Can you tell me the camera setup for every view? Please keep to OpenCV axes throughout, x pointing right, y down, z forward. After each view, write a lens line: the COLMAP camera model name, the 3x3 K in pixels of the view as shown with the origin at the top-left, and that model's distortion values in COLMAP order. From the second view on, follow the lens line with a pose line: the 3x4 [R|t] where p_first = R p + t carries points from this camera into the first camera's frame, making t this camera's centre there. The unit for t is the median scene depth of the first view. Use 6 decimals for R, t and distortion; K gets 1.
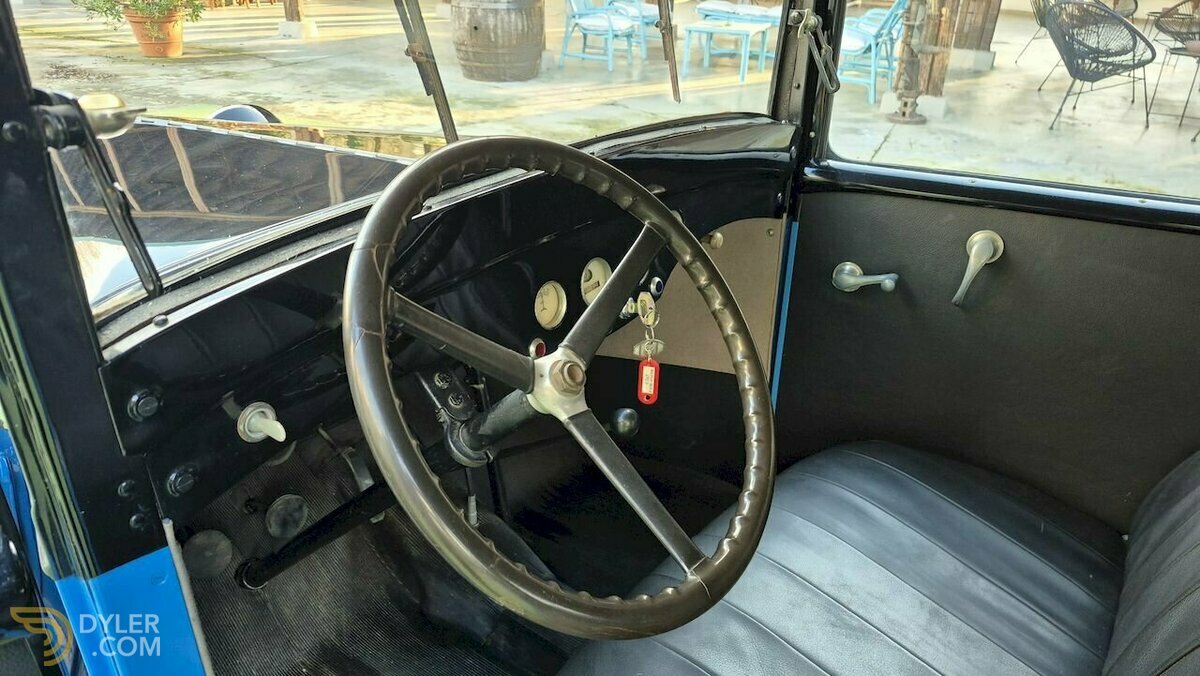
lens RADIAL K [[852.7, 0, 577.1], [0, 852.7, 340.4], [0, 0, 1]] dist [-0.003352, -0.006993]
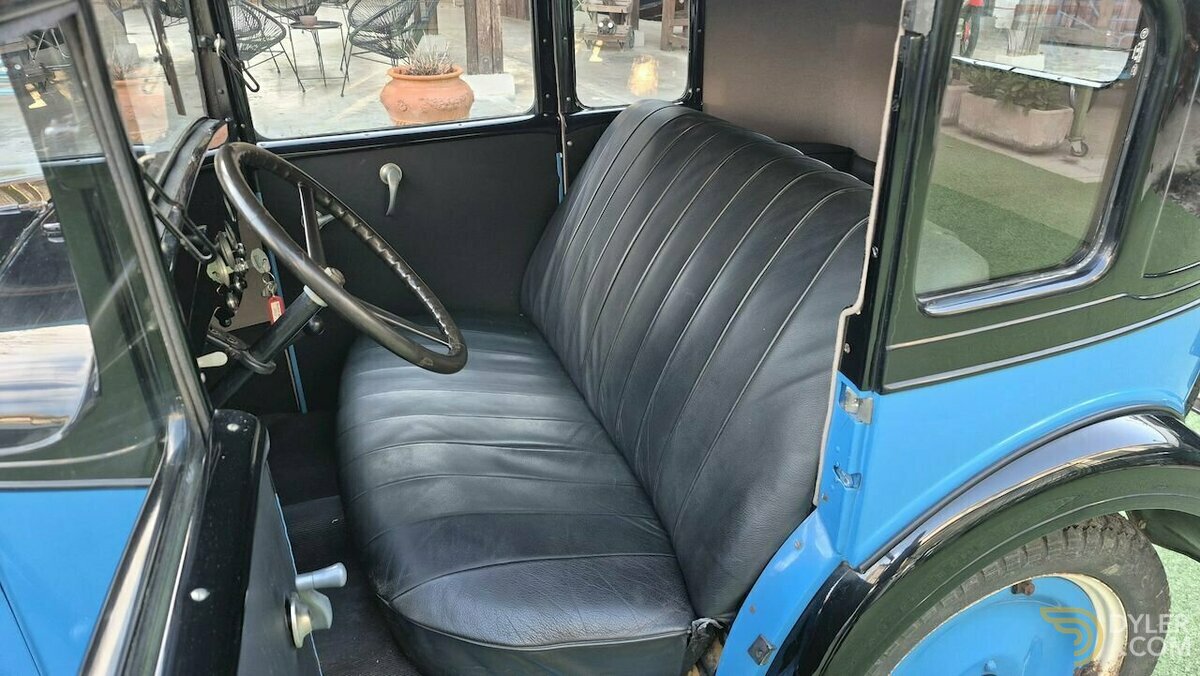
lens RADIAL K [[846.4, 0, 614.5], [0, 846.4, 336.4], [0, 0, 1]] dist [0.109358, -0.141776]
pose [[0.559741, -0.370108, 0.741425, -0.107552], [0.364977, 0.913372, 0.180400, 0.005228], [-0.743964, 0.169625, 0.646332, -0.049889]]
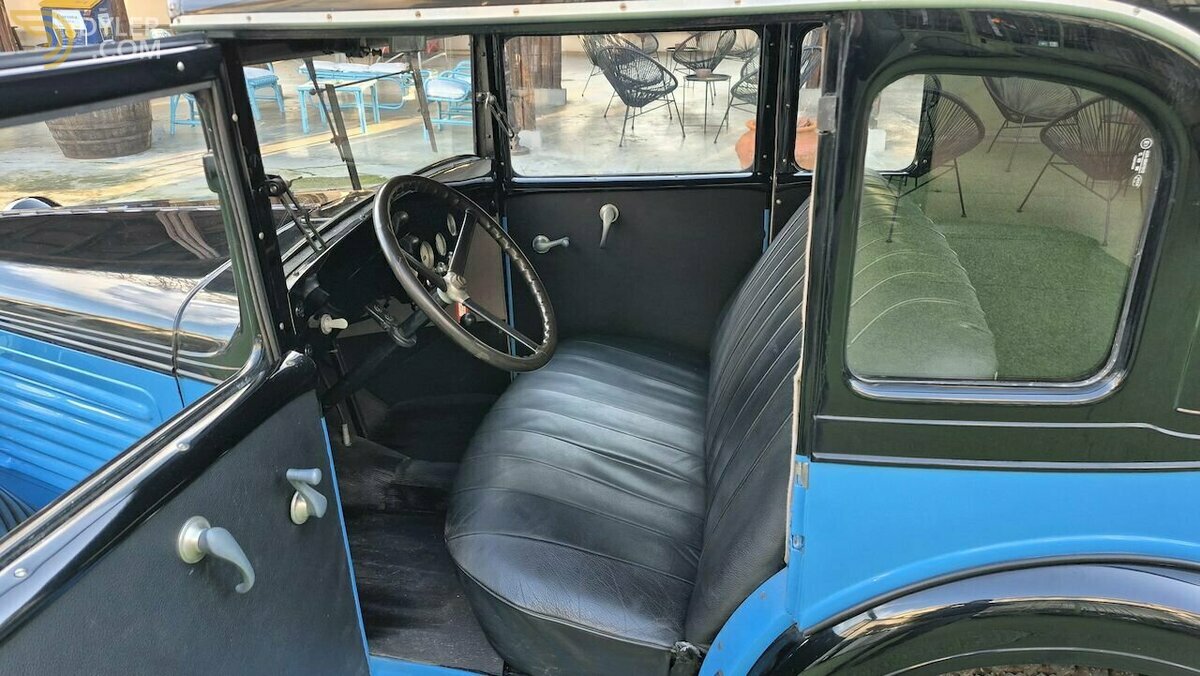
lens RADIAL K [[852.8, 0, 592.4], [0, 852.8, 335.5], [0, 0, 1]] dist [0.123158, -0.186936]
pose [[0.886994, -0.198027, 0.417167, -0.070151], [0.222001, 0.975003, -0.009197, 0.029373], [-0.404917, 0.100769, 0.908784, -0.118296]]
